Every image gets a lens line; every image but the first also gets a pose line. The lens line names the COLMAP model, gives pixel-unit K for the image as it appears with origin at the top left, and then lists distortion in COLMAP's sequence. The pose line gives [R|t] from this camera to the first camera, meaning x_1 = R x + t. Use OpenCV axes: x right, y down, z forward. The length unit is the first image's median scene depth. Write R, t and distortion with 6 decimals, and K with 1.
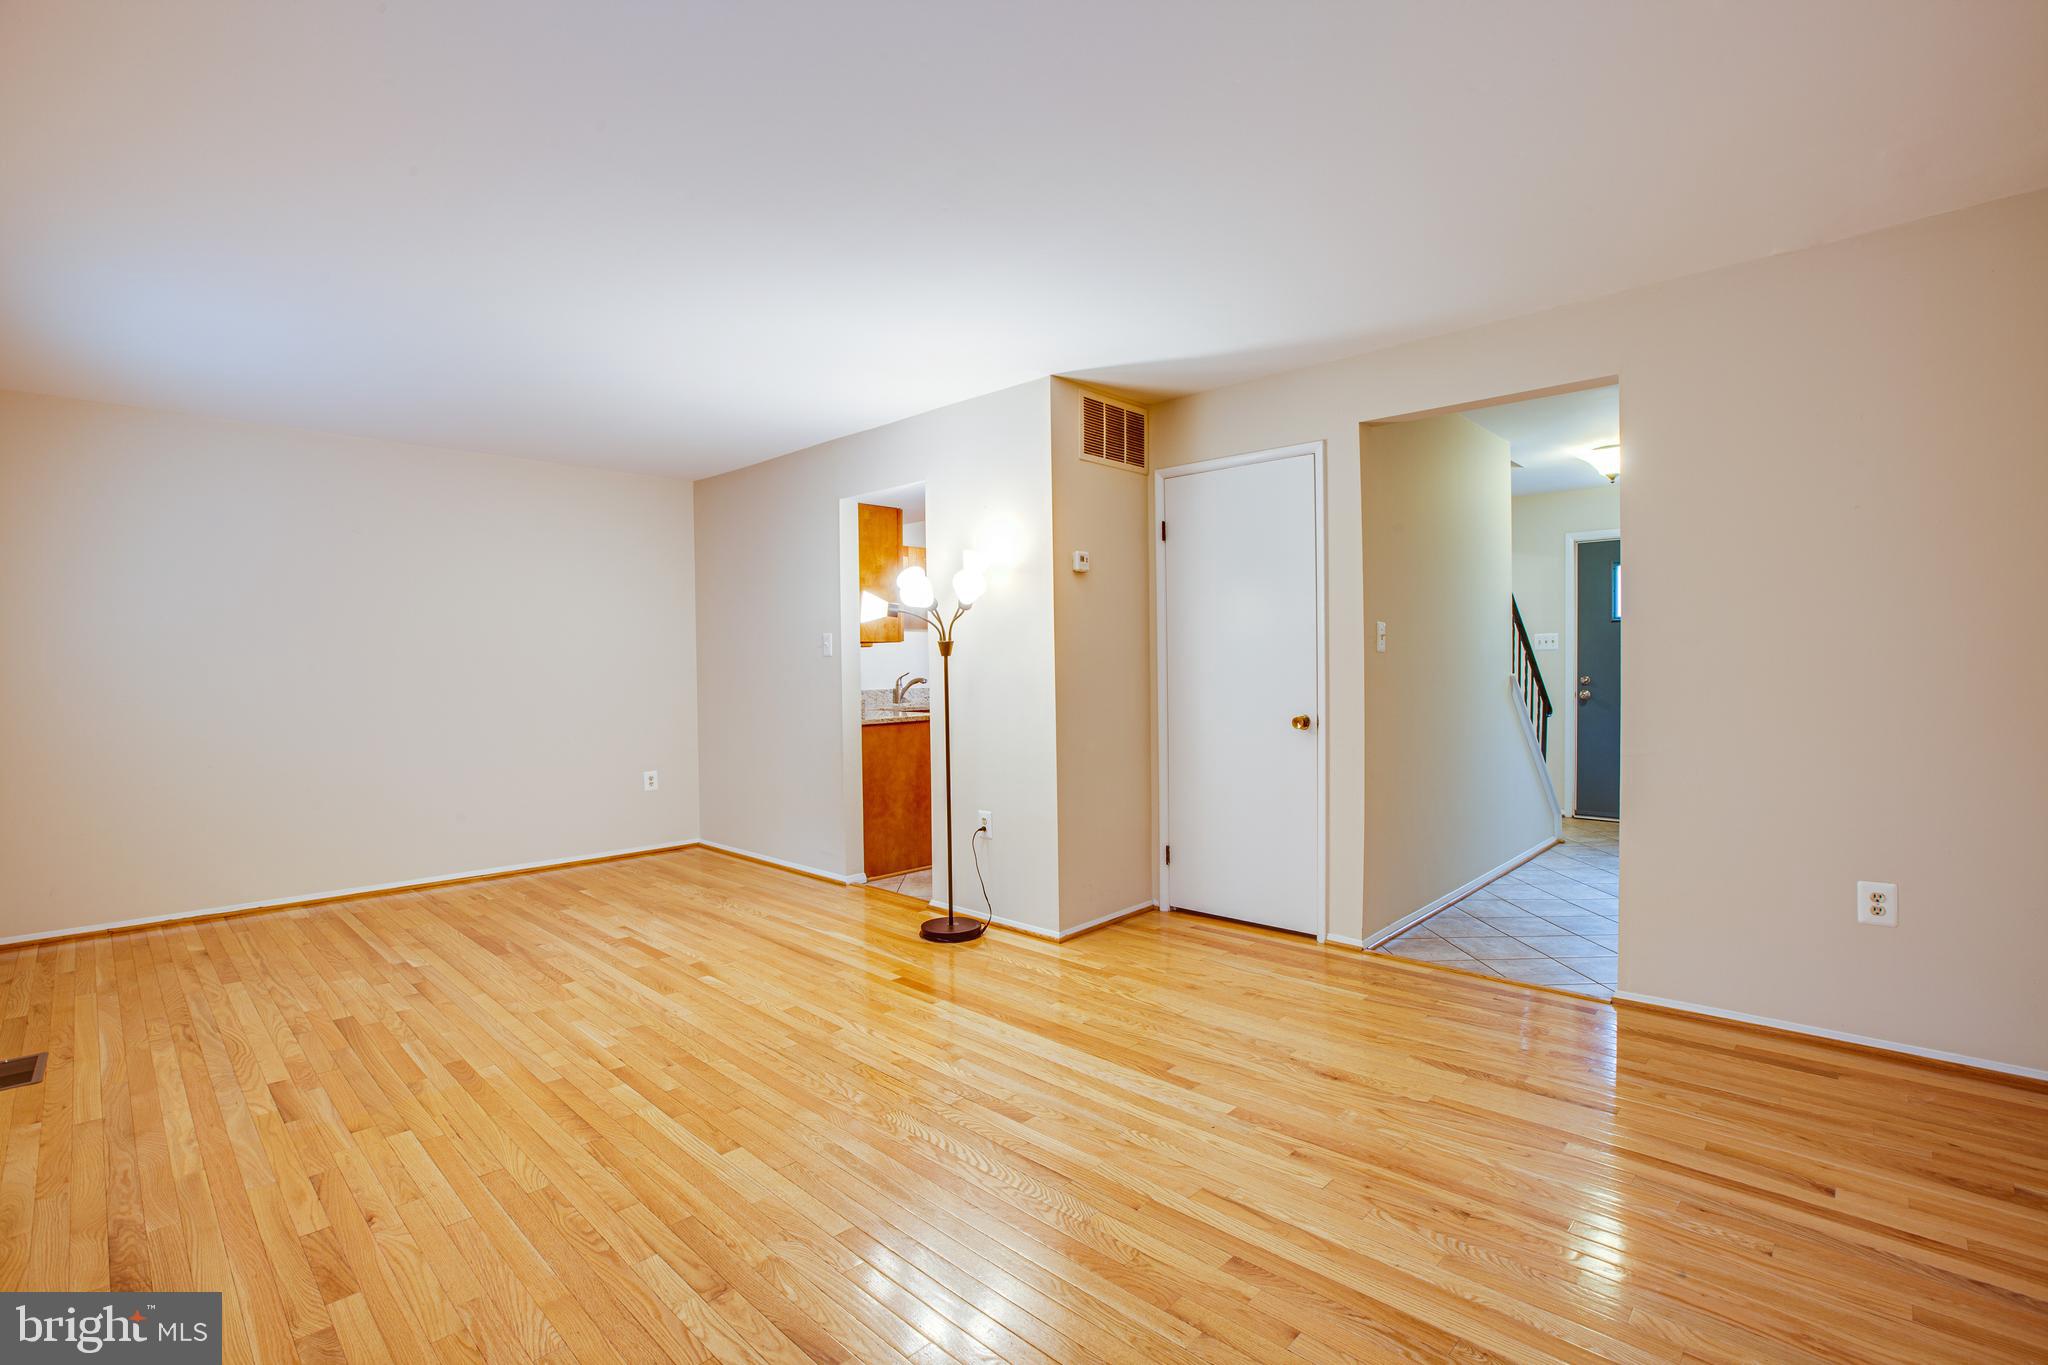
lens RADIAL K [[933.5, 0, 1010.6], [0, 933.5, 682.0], [0, 0, 1]] dist [-0.047739, 0.016839]
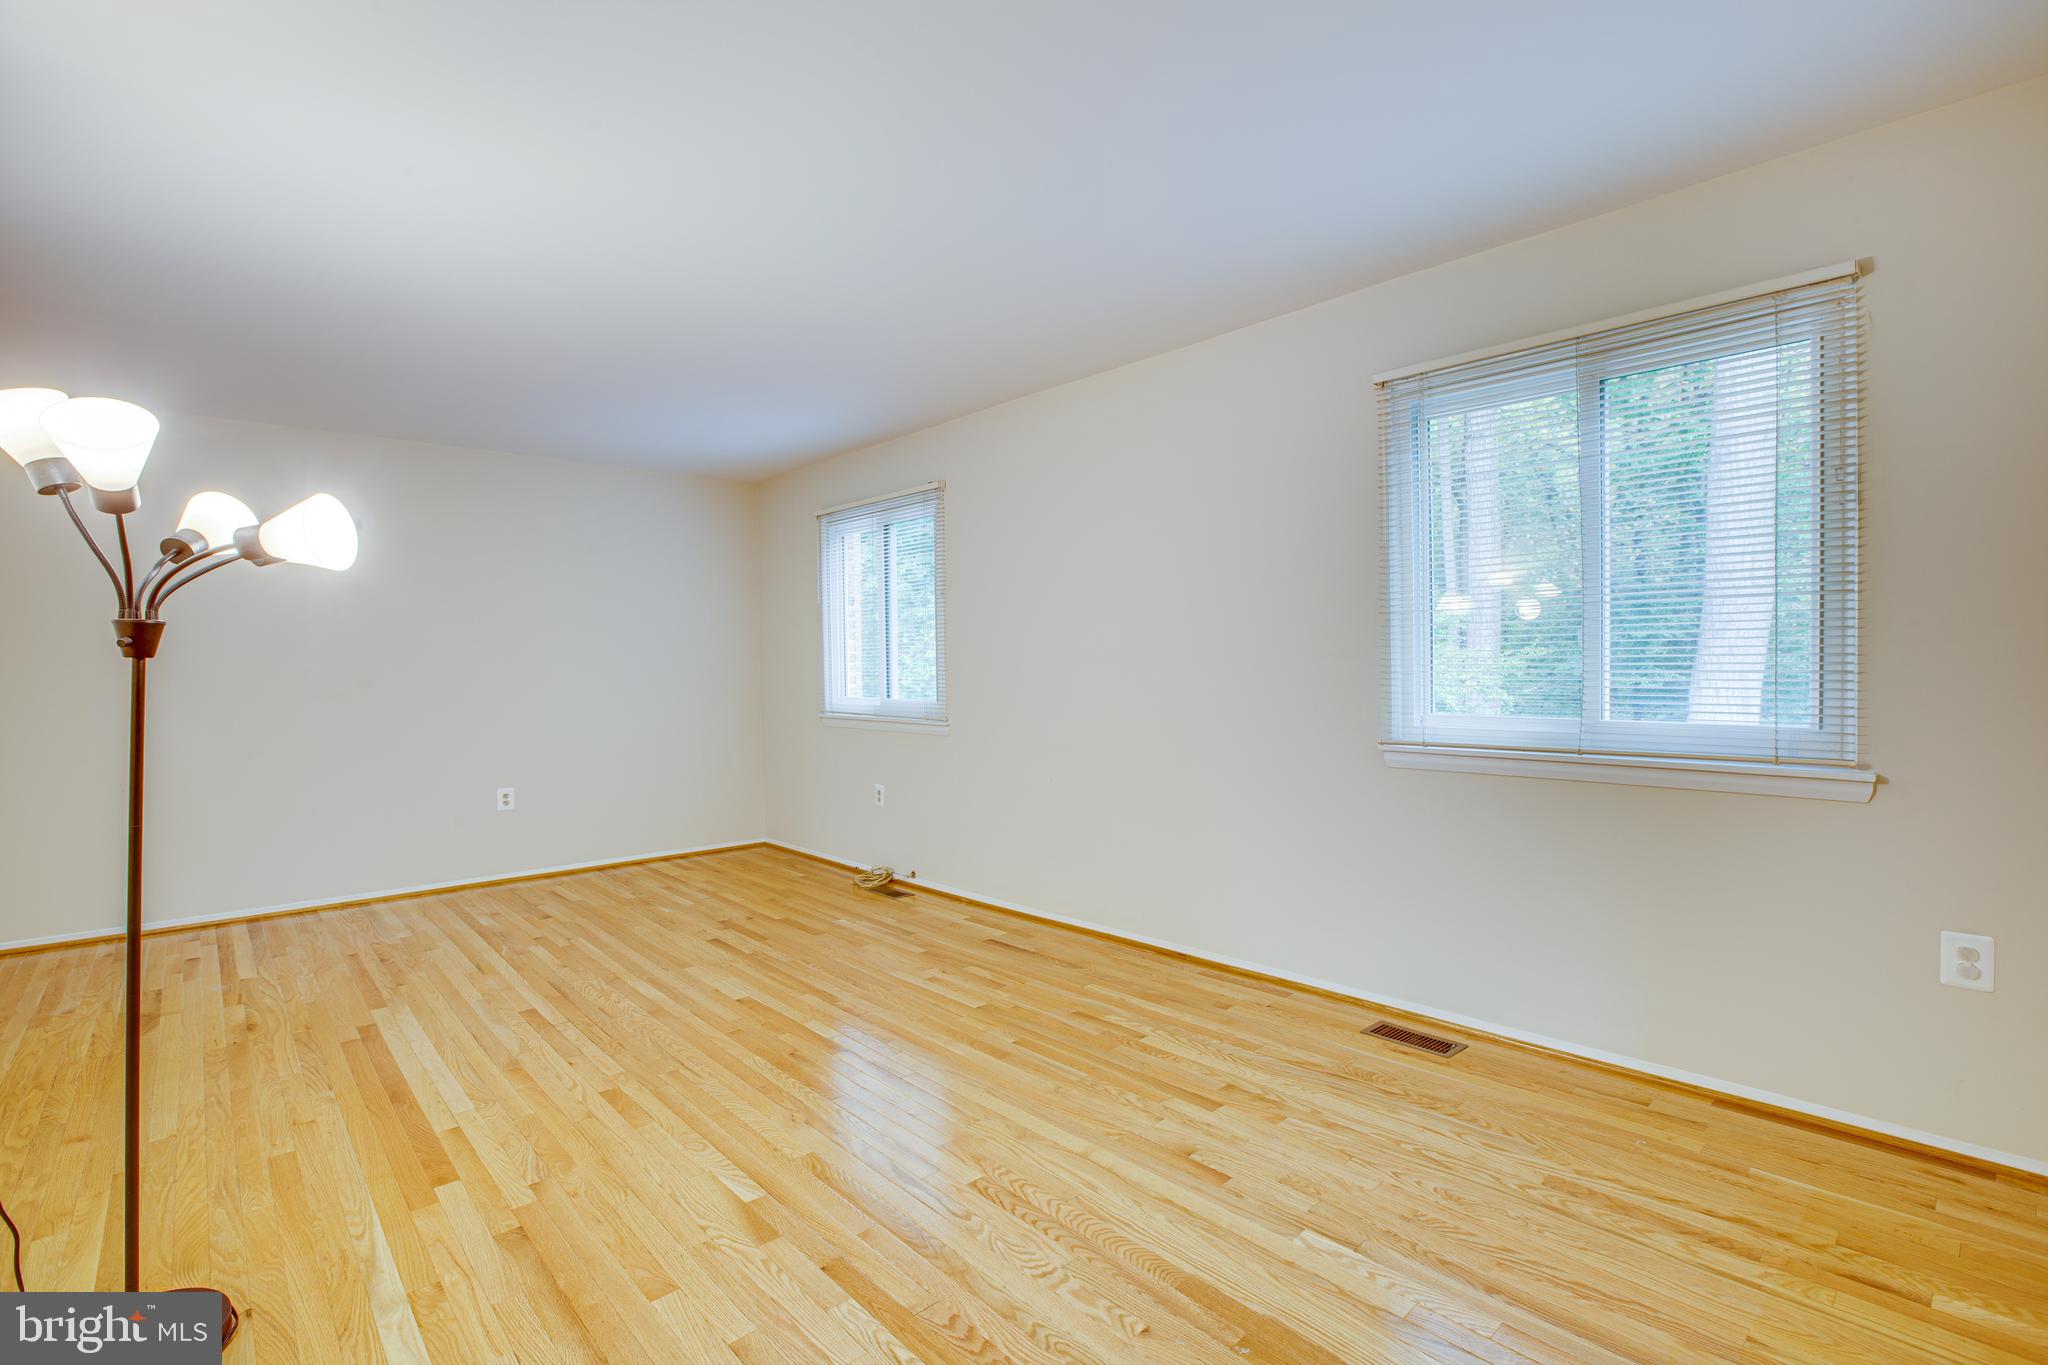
lens RADIAL K [[933.5, 0, 1010.6], [0, 933.5, 682.0], [0, 0, 1]] dist [-0.047739, 0.016839]
pose [[-0.997461, 0.025691, 0.066426, -0.674533], [0.027988, 0.999034, 0.033881, -0.027940], [-0.065492, 0.035654, -0.997216, 1.943246]]
